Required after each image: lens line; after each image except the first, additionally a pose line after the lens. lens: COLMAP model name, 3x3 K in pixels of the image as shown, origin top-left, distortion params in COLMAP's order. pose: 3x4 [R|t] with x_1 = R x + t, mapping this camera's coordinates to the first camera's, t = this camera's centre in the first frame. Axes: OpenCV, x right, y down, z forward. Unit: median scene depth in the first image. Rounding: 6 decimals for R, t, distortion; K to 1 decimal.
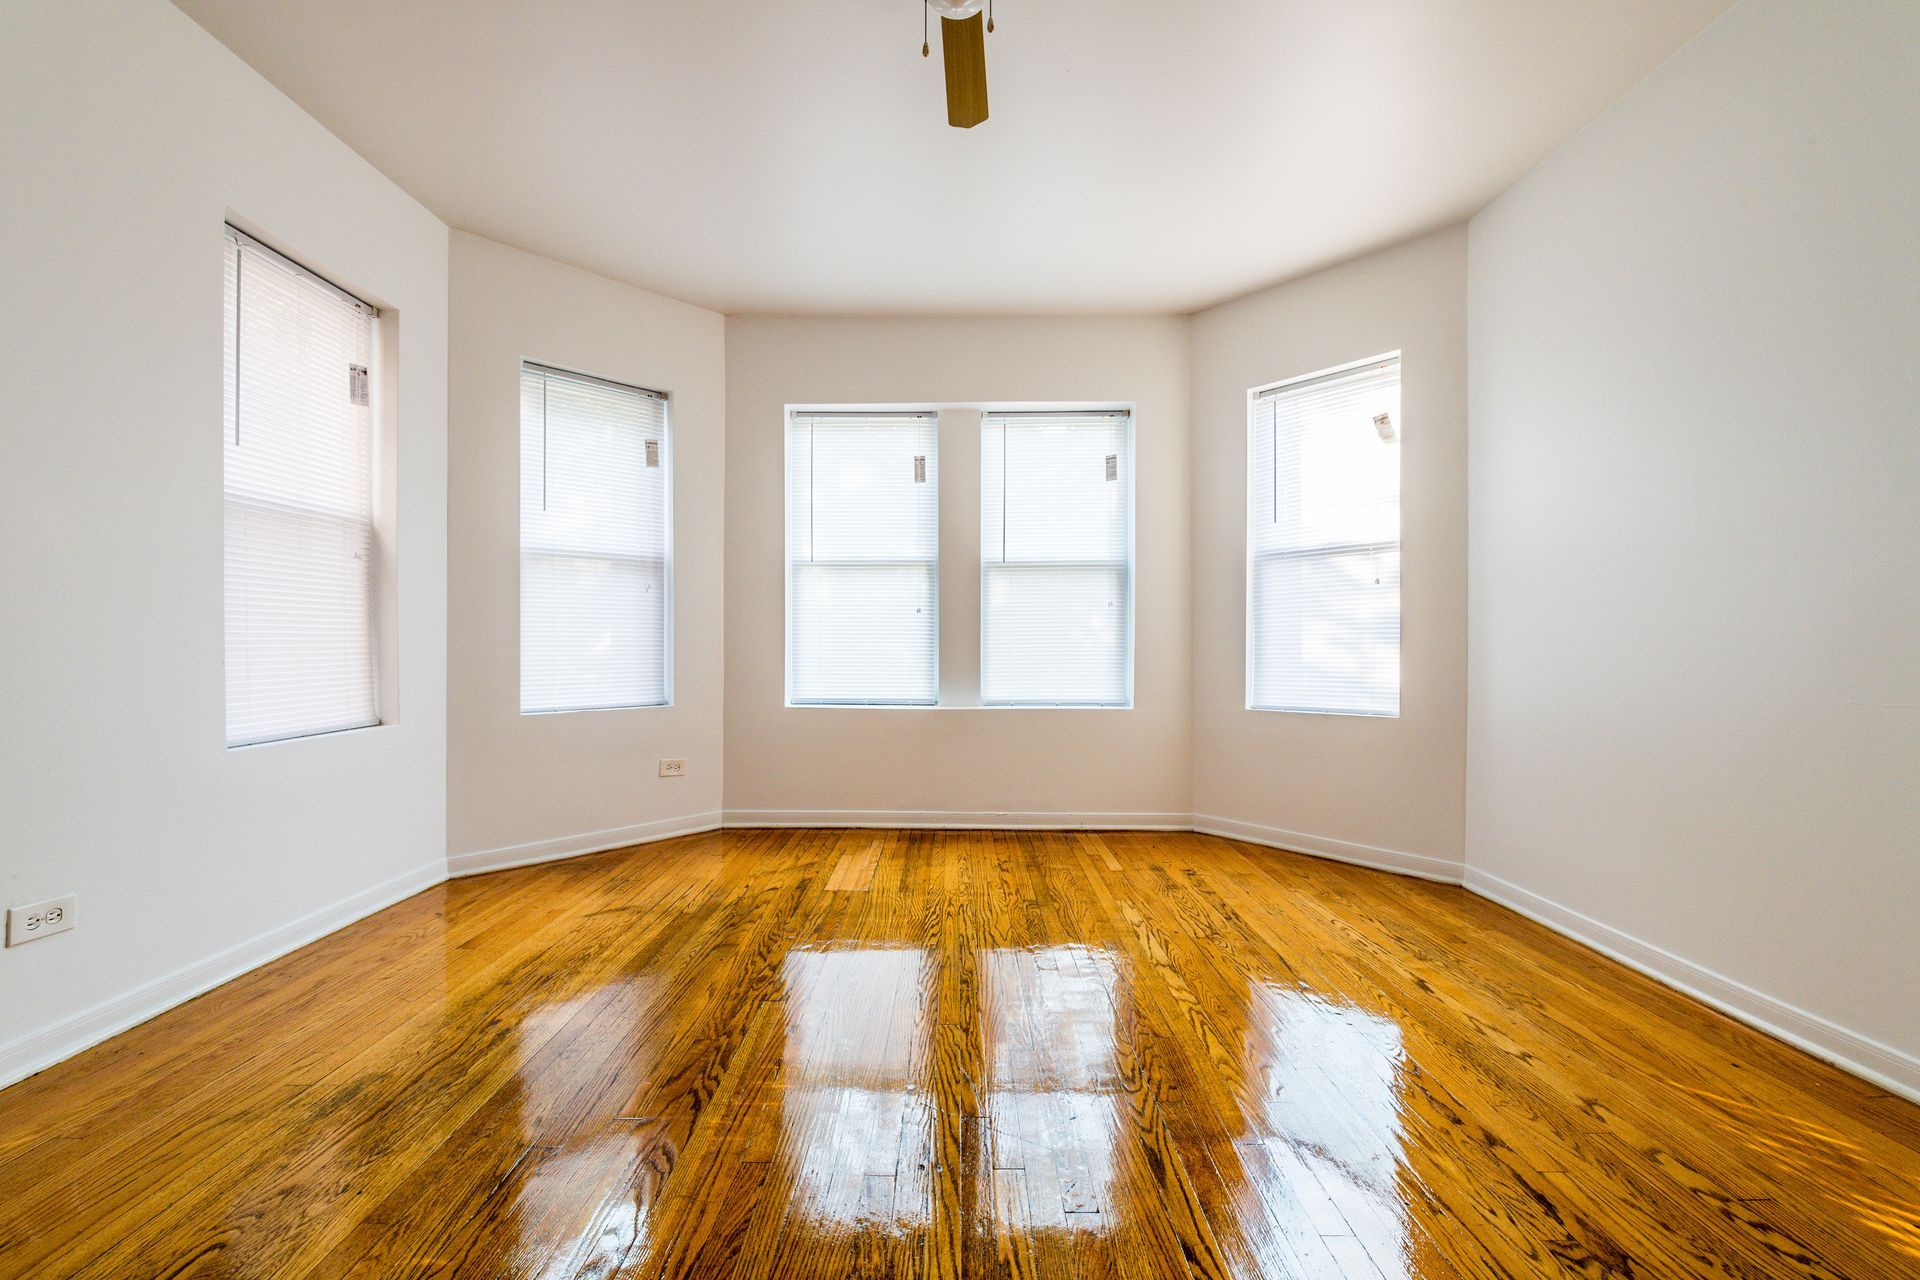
lens RADIAL K [[750.7, 0, 957.7], [0, 750.7, 644.8], [0, 0, 1]] dist [0.002251, -0.004858]
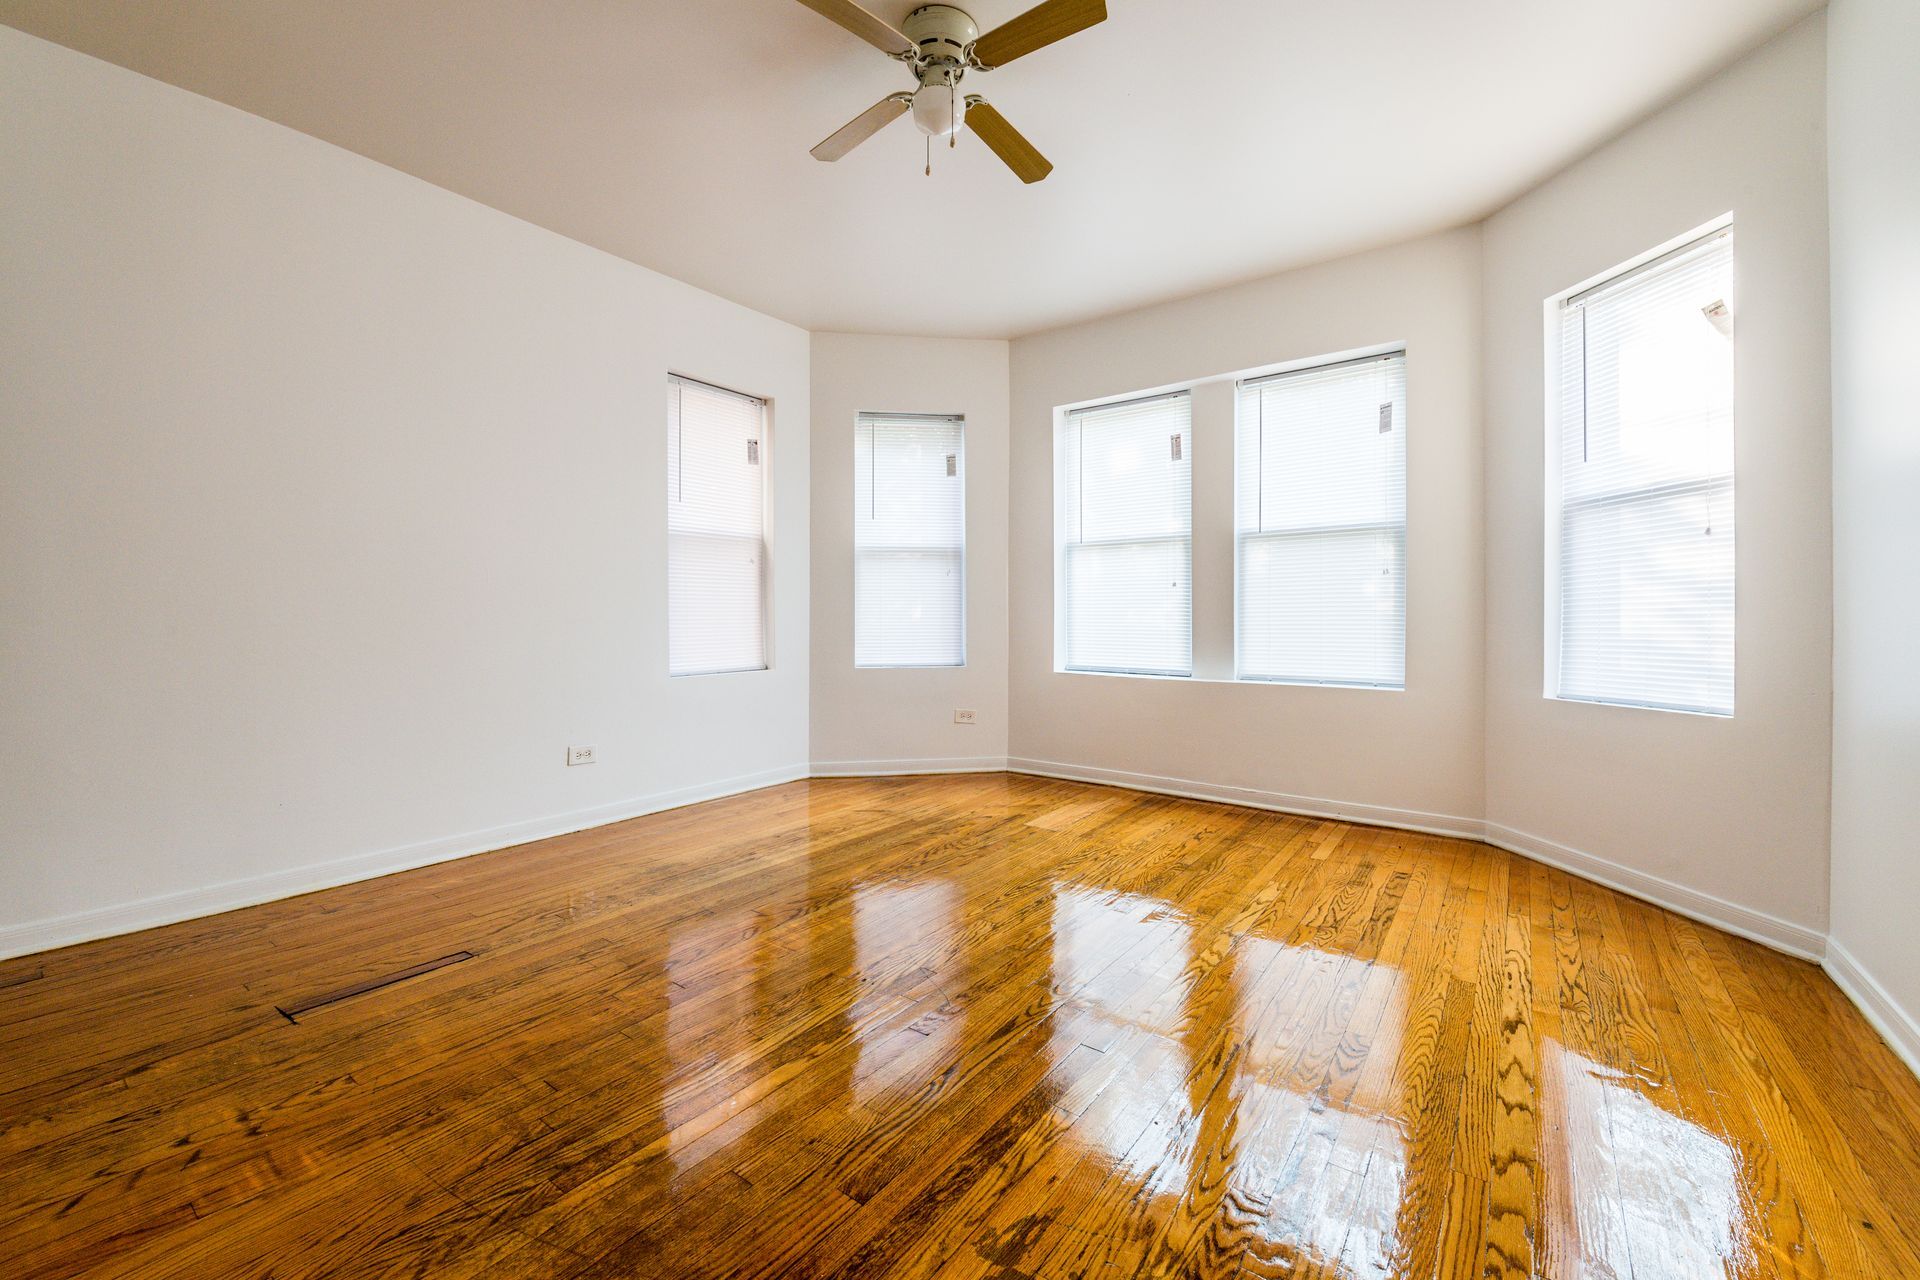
lens RADIAL K [[767.1, 0, 957.6], [0, 767.1, 617.6], [0, 0, 1]] dist [0.001376, -0.004341]
pose [[0.806893, 0.000323, -0.590698, 0.410318], [-0.000527, 1.000000, -0.000174, 0.000459], [0.590698, 0.000451, 0.806893, -0.034819]]
